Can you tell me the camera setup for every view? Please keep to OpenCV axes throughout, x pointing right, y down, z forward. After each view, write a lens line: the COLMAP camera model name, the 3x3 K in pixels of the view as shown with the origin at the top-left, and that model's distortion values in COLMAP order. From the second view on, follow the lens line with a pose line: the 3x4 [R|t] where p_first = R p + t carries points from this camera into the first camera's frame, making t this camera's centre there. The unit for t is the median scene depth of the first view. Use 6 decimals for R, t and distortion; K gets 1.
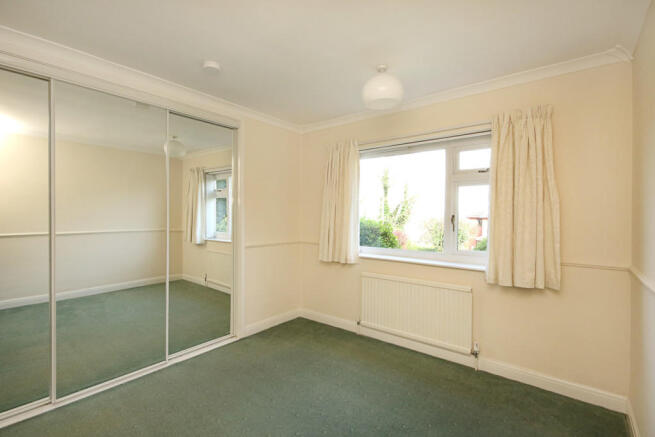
lens RADIAL K [[298.4, 0, 323.2], [0, 298.4, 219.7], [0, 0, 1]] dist [-0.002033, -0.000269]
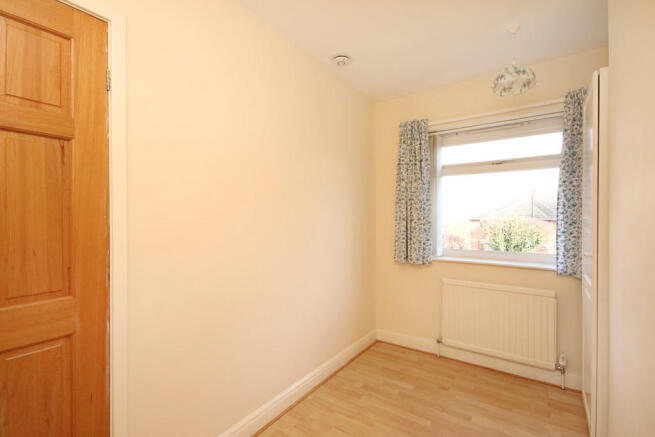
lens RADIAL K [[298.4, 0, 326.0], [0, 298.4, 213.8], [0, 0, 1]] dist [-0.002033, -0.000269]
pose [[0.997511, -0.012739, 0.069348, -0.239395], [0.013143, 0.999899, -0.005368, -0.001473], [-0.069273, 0.006267, 0.997578, 0.208249]]
